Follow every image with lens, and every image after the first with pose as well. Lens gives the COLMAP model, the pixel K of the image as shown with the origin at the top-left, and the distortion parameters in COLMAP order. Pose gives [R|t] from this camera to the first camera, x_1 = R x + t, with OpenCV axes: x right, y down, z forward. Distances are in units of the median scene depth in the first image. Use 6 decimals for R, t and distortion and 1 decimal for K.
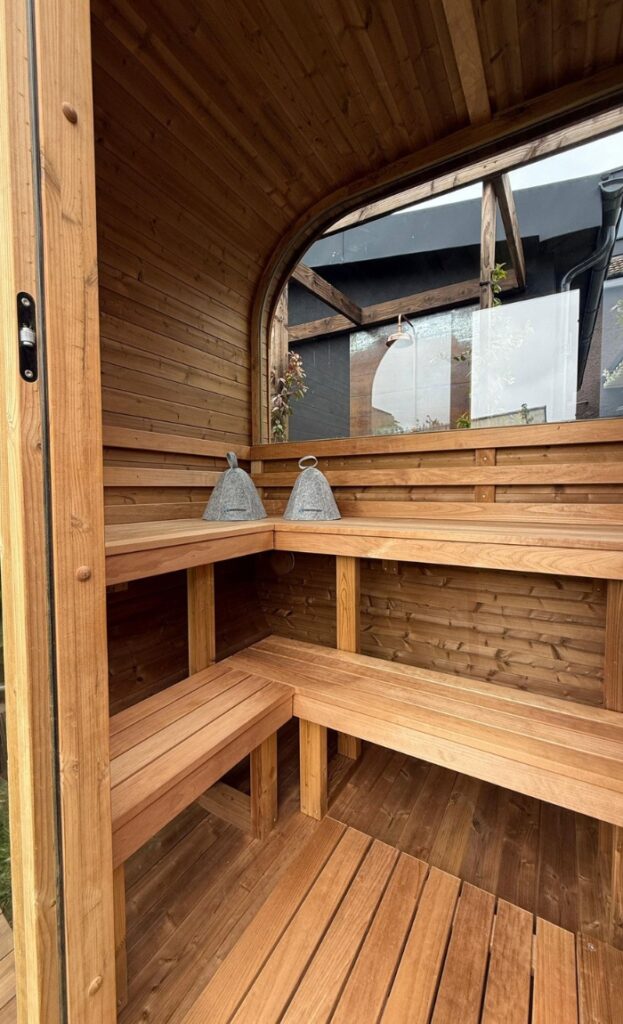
lens RADIAL K [[413.3, 0, 311.5], [0, 413.3, 512.0], [0, 0, 1]] dist [-0.001610, 0.000418]
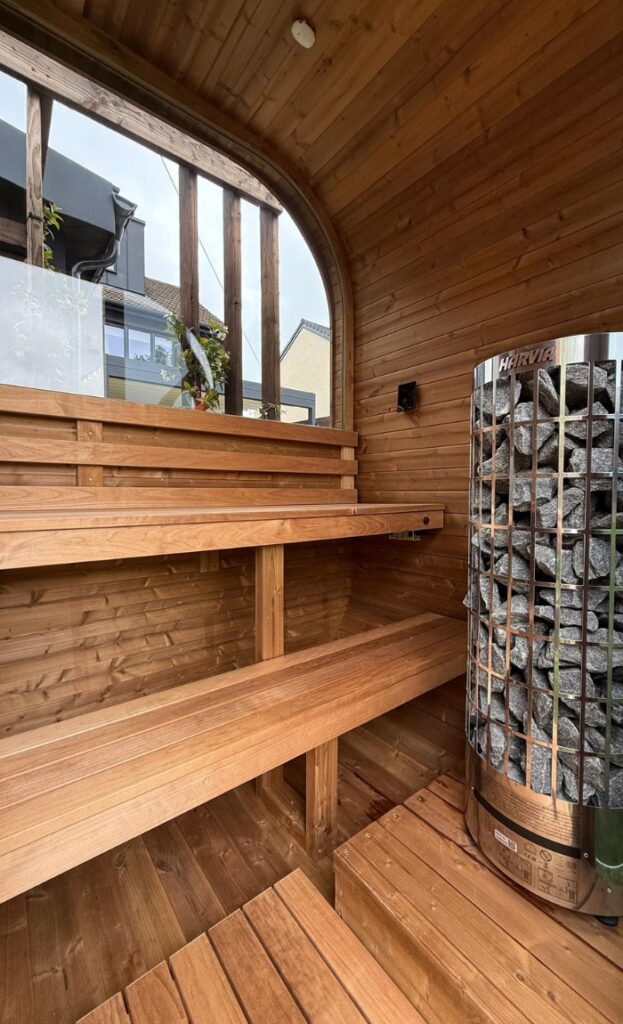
lens RADIAL K [[404.8, 0, 324.0], [0, 404.8, 510.5], [0, 0, 1]] dist [0.000525, 0.000173]
pose [[0.343895, -0.032294, 0.938453, -0.178839], [0.051304, 0.998562, 0.015562, 0.035482], [-0.937605, 0.042794, 0.345057, 0.294525]]
